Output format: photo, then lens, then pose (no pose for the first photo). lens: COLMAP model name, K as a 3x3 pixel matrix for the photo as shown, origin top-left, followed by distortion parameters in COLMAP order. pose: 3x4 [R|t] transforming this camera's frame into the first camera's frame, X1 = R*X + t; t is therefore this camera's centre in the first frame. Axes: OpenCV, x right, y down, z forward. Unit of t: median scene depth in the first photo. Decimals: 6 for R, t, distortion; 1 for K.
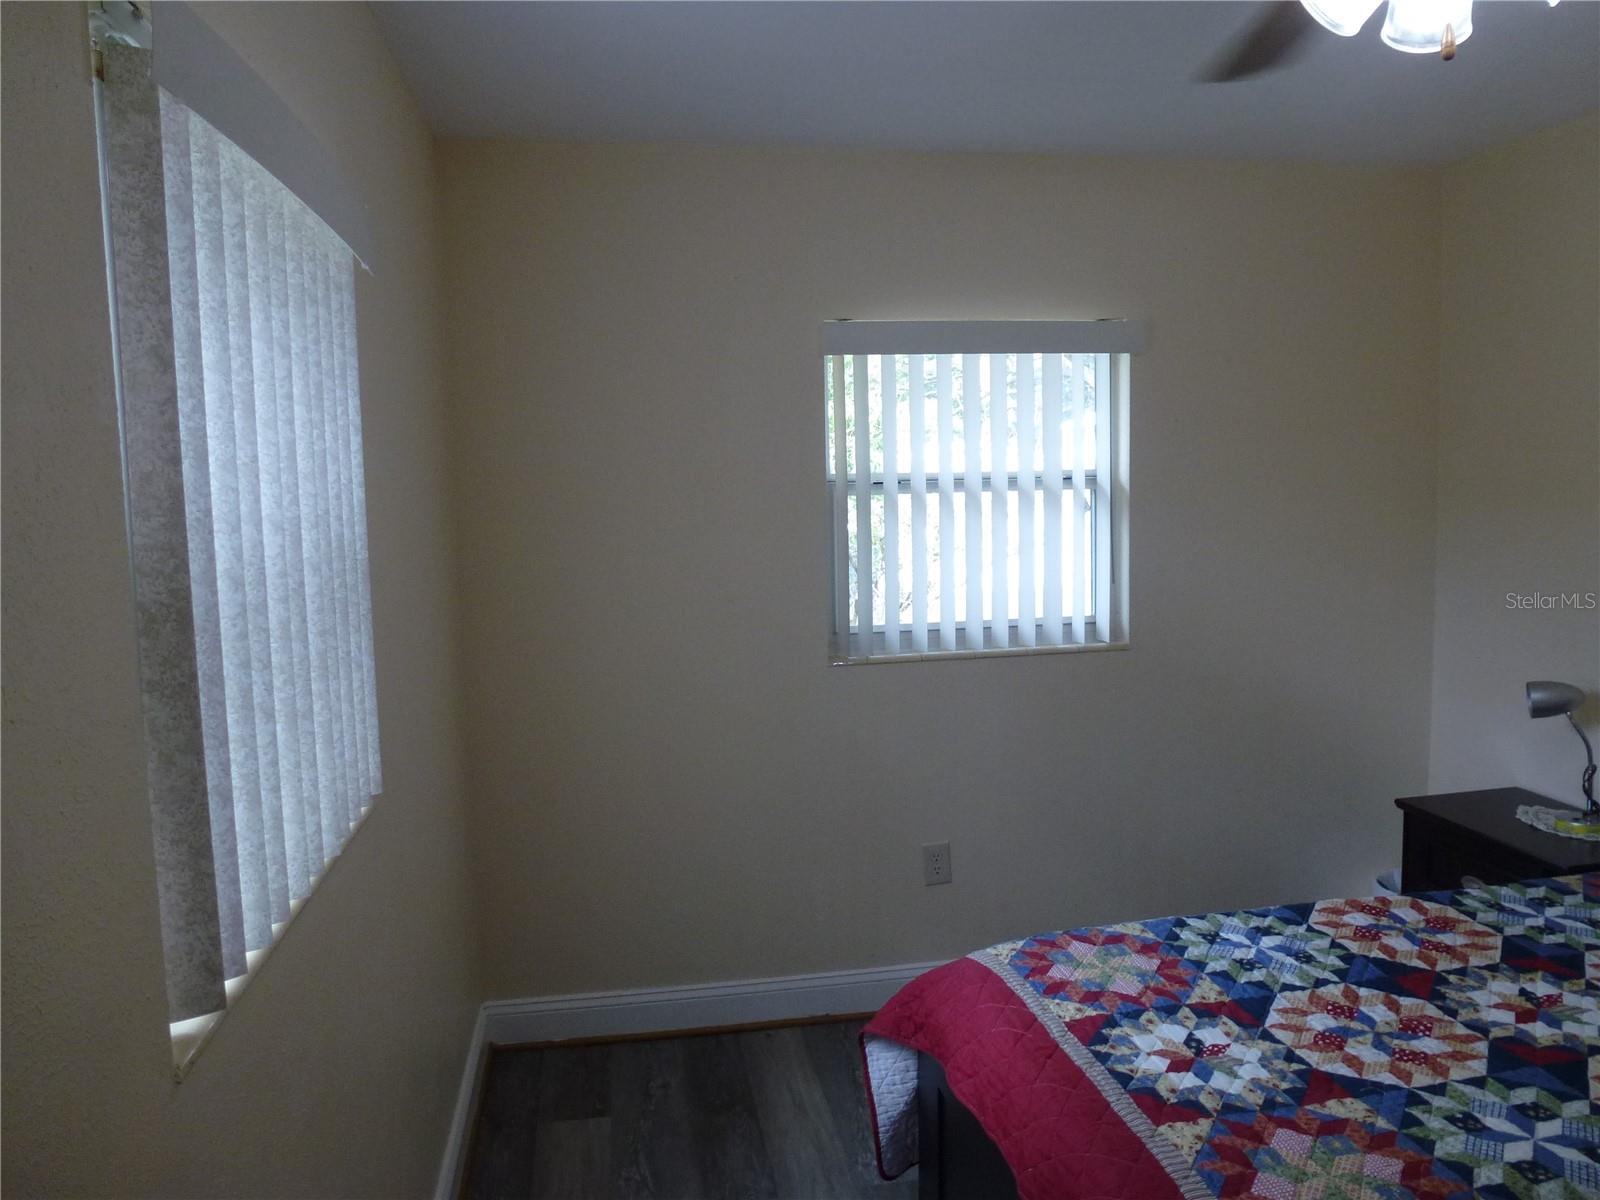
lens RADIAL K [[1154.3, 0, 795.2], [0, 1154.3, 592.5], [0, 0, 1]] dist [-0.068646, 0.031311]
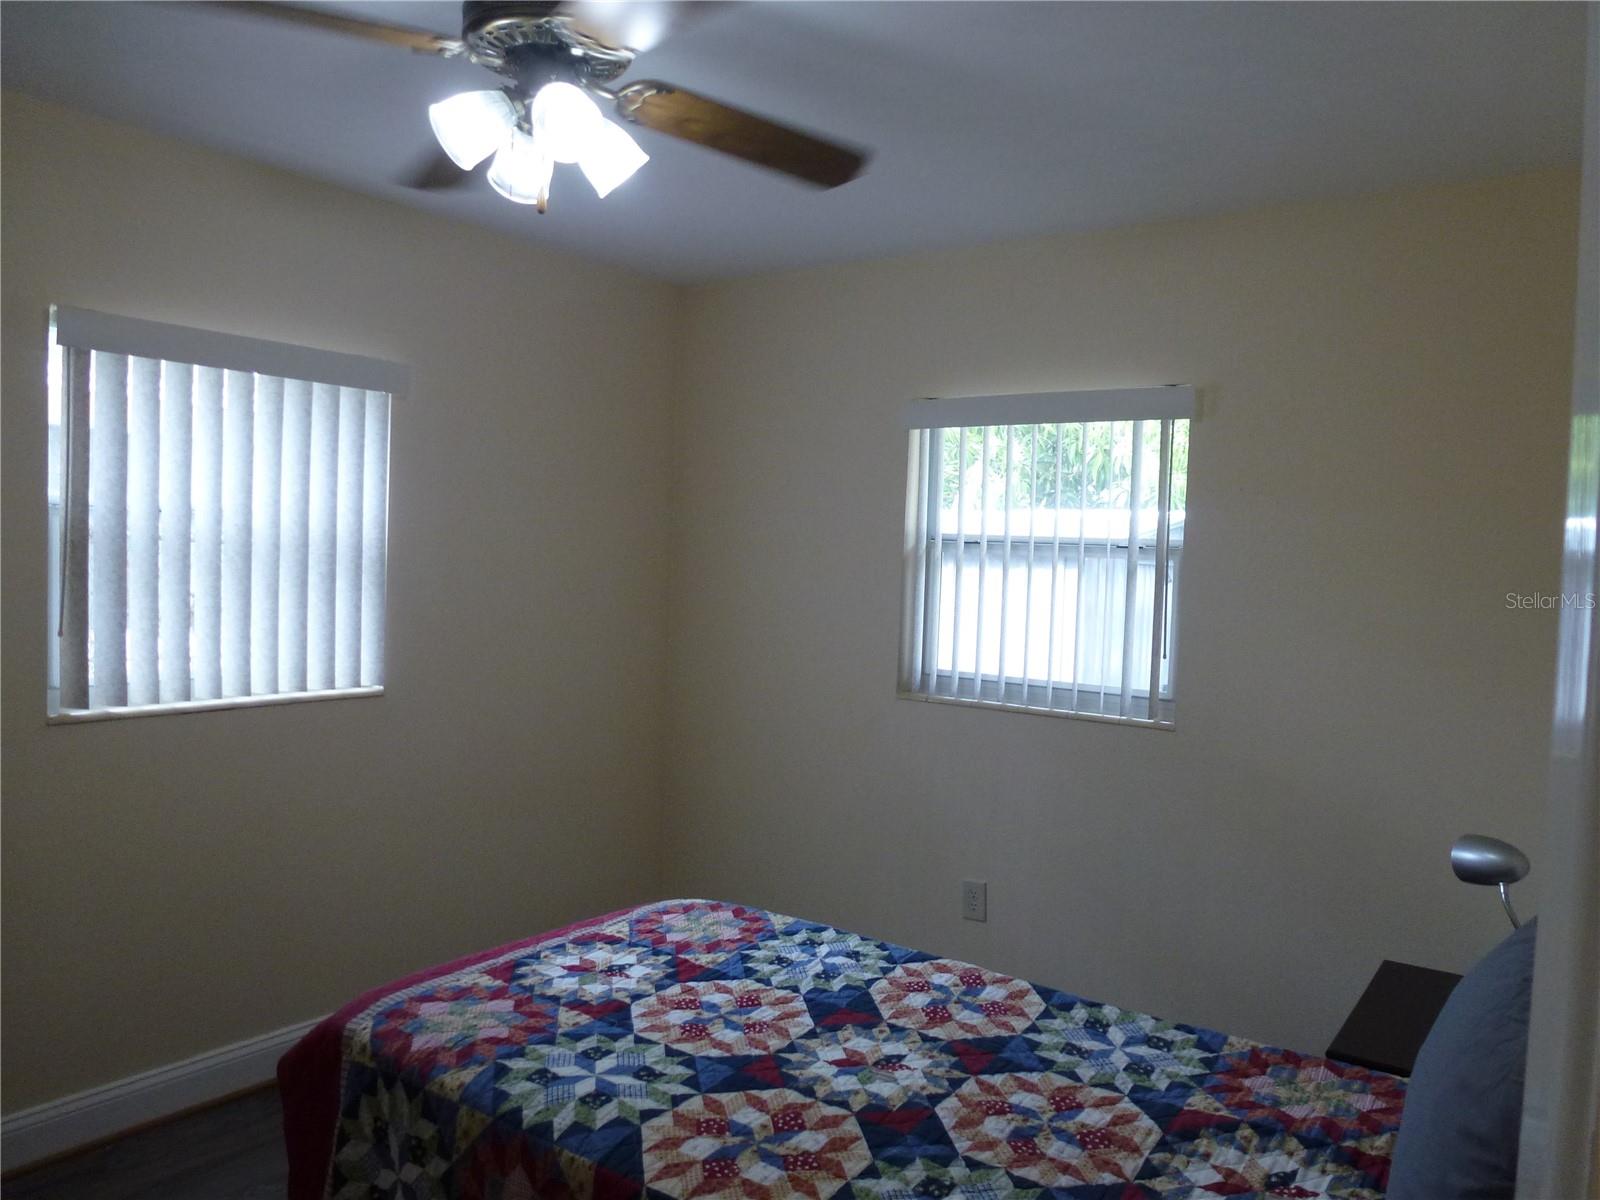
lens RADIAL K [[1154.3, 0, 804.5], [0, 1154.3, 599.2], [0, 0, 1]] dist [-0.068646, 0.031311]
pose [[0.684660, 0.077054, -0.724778, 1.270789], [-0.120202, 0.992717, -0.008008, -0.022550], [0.718883, 0.092603, 0.688936, 0.214524]]
